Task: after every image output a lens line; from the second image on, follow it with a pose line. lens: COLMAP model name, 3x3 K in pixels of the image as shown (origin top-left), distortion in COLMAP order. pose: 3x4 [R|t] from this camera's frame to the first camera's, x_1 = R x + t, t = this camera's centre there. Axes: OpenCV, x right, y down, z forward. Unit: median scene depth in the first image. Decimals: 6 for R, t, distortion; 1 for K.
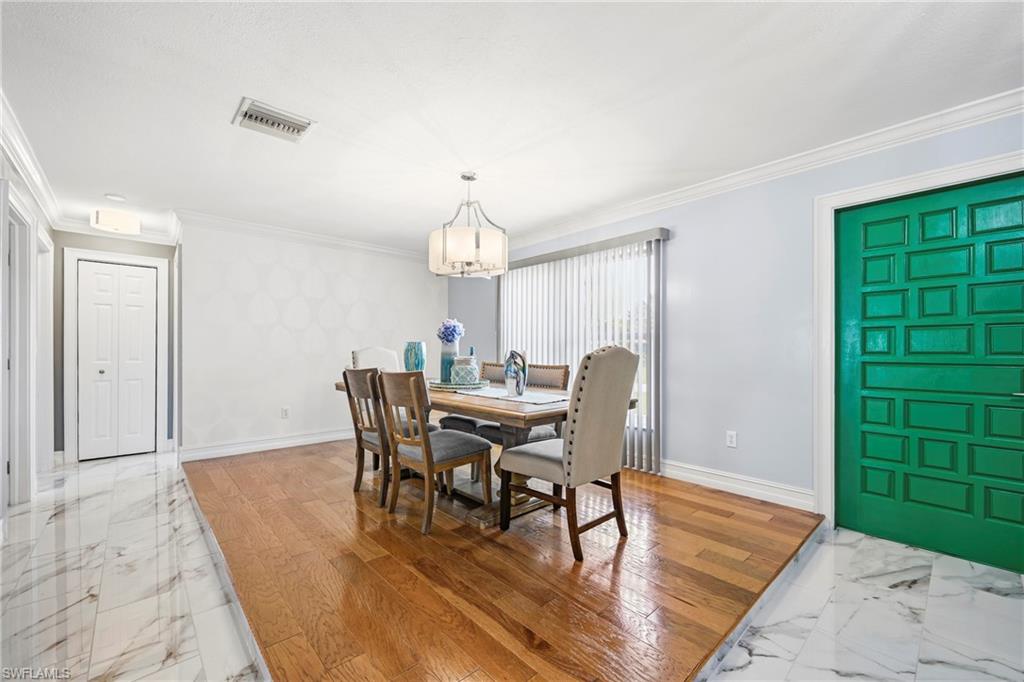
lens RADIAL K [[412.6, 0, 514.3], [0, 412.6, 342.4], [0, 0, 1]] dist [-0.000625, 0.000250]
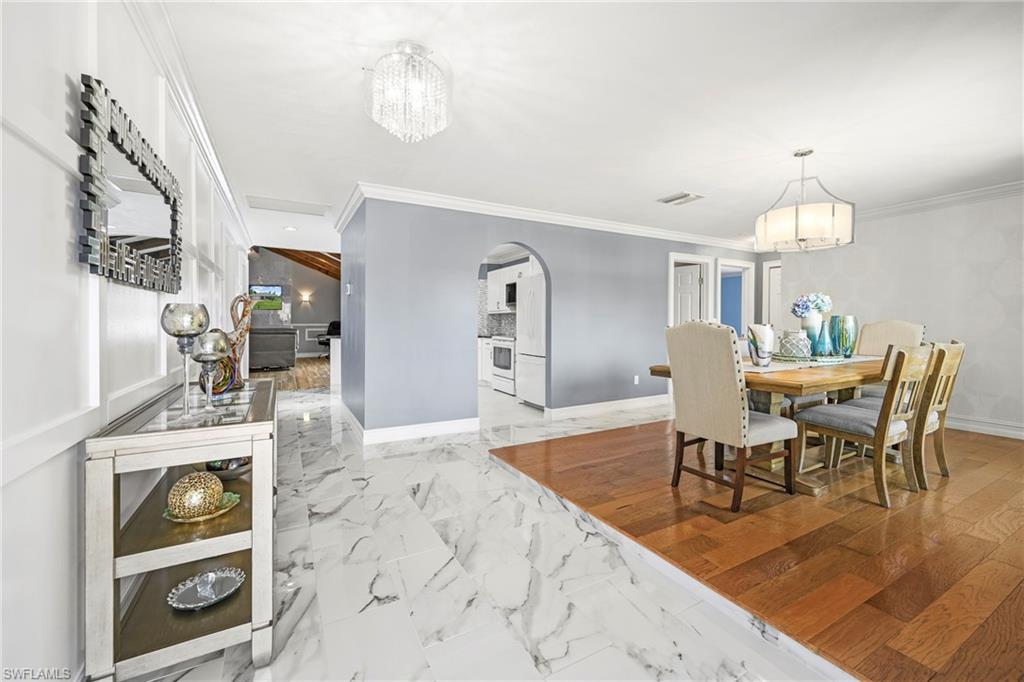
lens RADIAL K [[414.6, 0, 517.1], [0, 414.6, 333.3], [0, 0, 1]] dist [-0.001454, 0.000103]
pose [[-0.227987, 0.020538, -0.973448, 1.345310], [0.017250, 0.999706, 0.017052, 0.014646], [0.973511, -0.012904, -0.228274, 0.723043]]
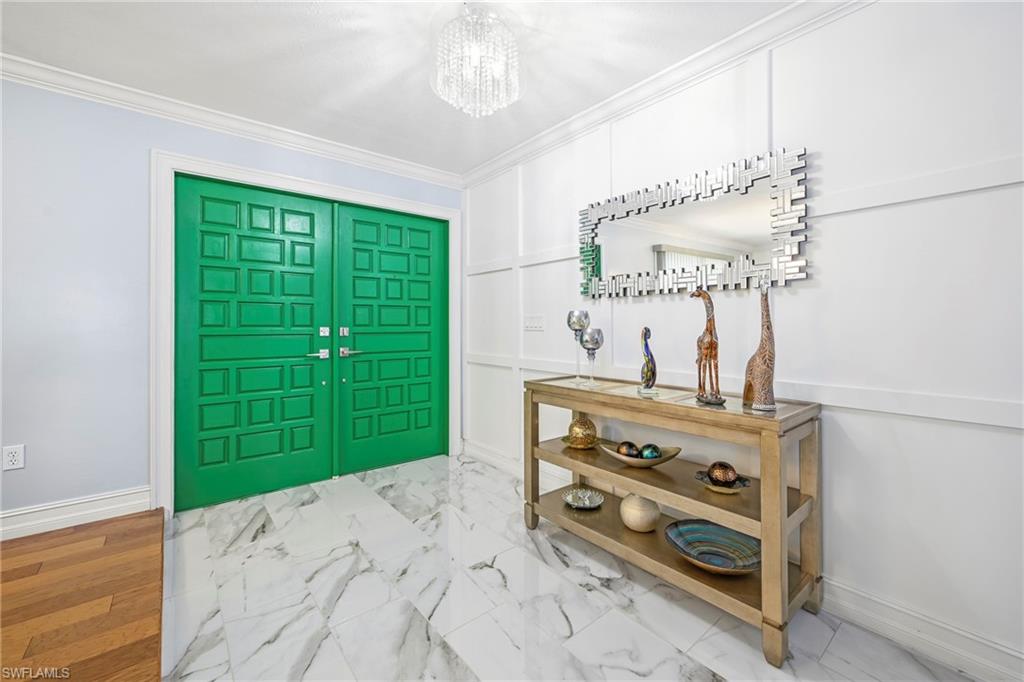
lens RADIAL K [[414.1, 0, 513.3], [0, 414.1, 316.9], [0, 0, 1]] dist [0.000018, -0.000047]
pose [[0.052846, 0.019460, 0.998413, -0.128795], [-0.019105, 0.999647, -0.018473, 0.009677], [-0.998420, -0.018099, 0.053199, 0.227608]]
